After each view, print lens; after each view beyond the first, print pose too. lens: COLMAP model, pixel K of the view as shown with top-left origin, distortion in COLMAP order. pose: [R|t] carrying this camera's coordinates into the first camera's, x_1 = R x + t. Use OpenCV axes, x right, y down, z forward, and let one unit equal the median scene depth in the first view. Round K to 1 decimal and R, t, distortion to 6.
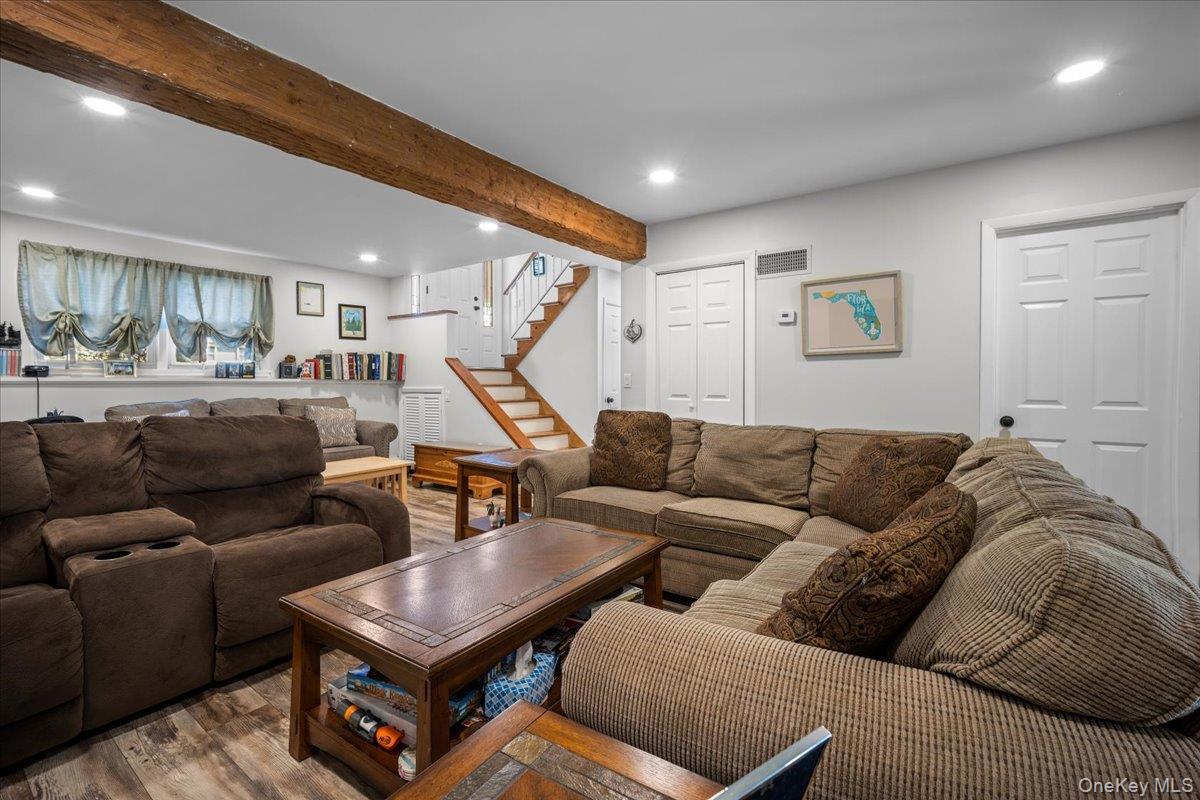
lens RADIAL K [[522.2, 0, 600.6], [0, 522.2, 389.6], [0, 0, 1]] dist [-0.006879, 0.000500]
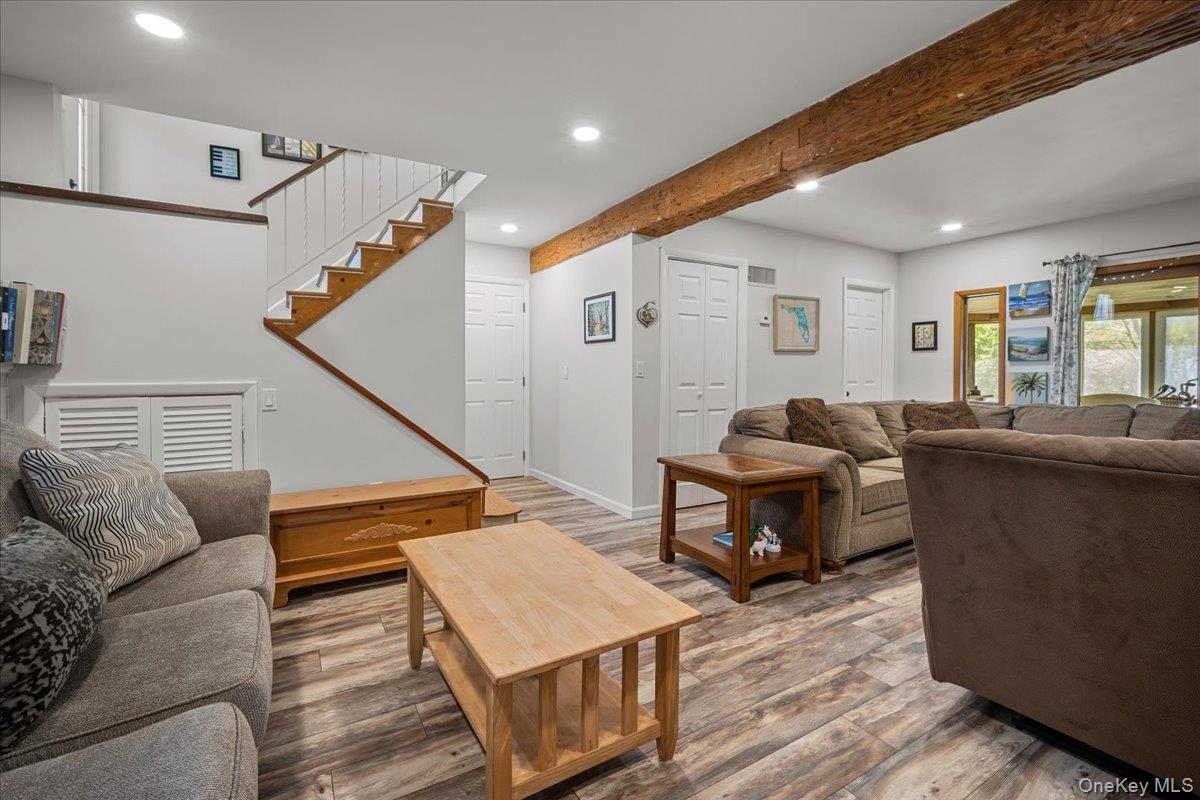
lens RADIAL K [[522.2, 0, 600.6], [0, 522.2, 389.6], [0, 0, 1]] dist [-0.006879, 0.000500]
pose [[0.399677, -0.031031, 0.916131, -0.587525], [0.013844, 0.999517, 0.027816, -0.006006], [-0.916551, 0.001566, 0.399914, 0.521171]]
